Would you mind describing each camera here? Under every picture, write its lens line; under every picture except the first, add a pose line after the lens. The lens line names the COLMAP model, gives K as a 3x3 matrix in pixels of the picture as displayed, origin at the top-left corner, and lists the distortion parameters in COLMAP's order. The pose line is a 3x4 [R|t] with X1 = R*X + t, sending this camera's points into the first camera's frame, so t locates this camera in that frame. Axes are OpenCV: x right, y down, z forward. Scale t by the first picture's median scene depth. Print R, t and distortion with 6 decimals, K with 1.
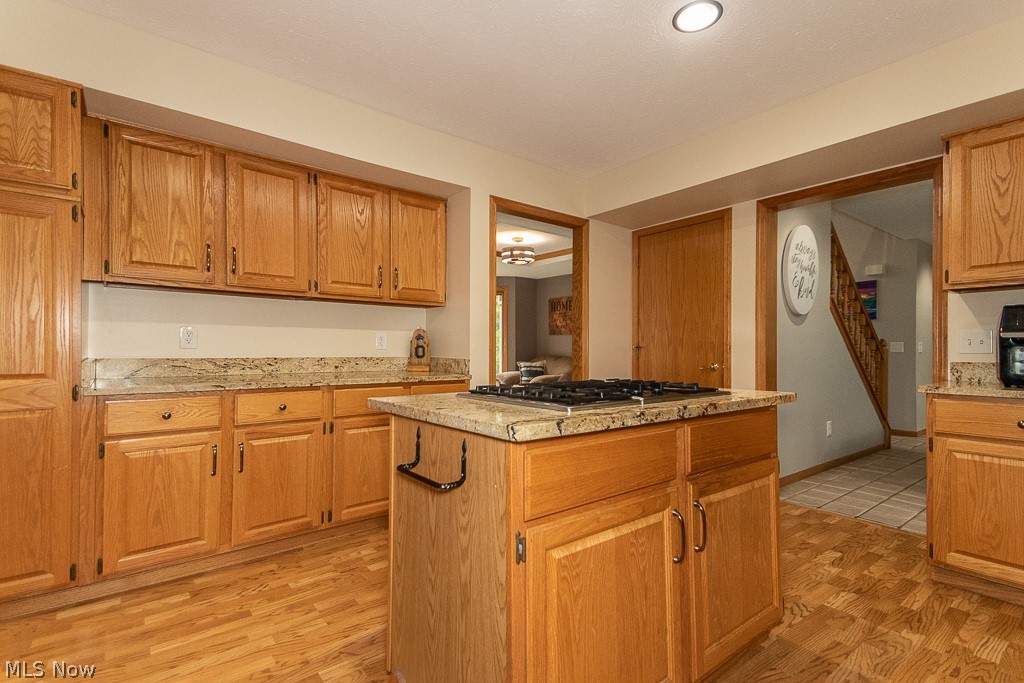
lens RADIAL K [[467.2, 0, 508.9], [0, 467.2, 348.3], [0, 0, 1]] dist [0.043223, -0.004870]
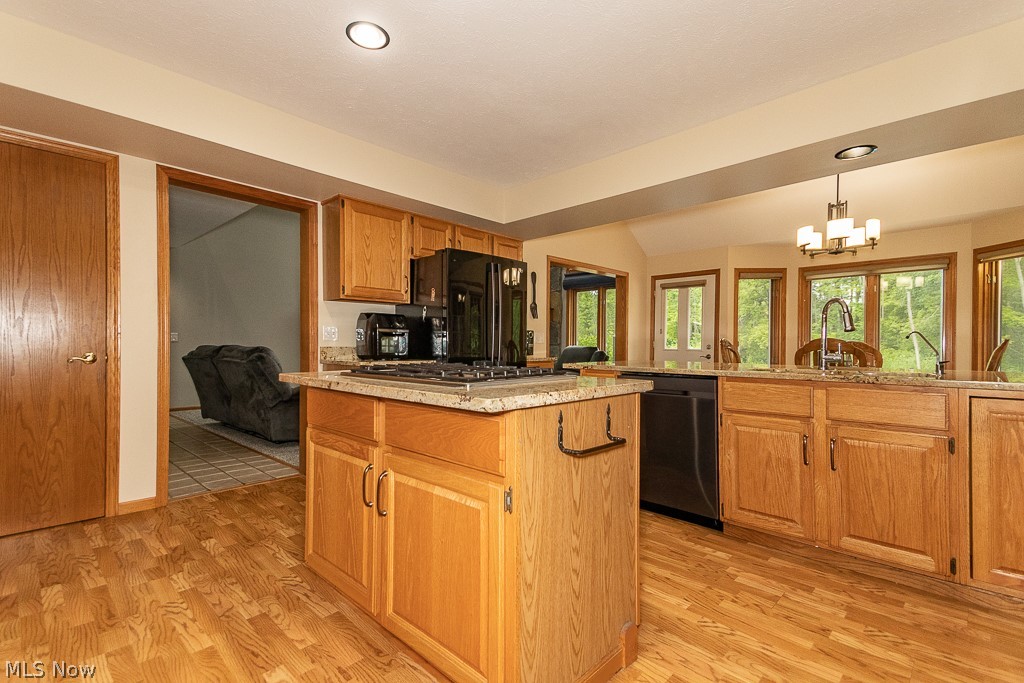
lens RADIAL K [[467.2, 0, 514.8], [0, 467.2, 341.9], [0, 0, 1]] dist [0.043223, -0.004870]
pose [[-0.129358, 0.000927, 0.991598, -1.280287], [-0.010840, 0.999938, -0.002349, 0.026313], [-0.991539, -0.011053, -0.129340, 1.353177]]
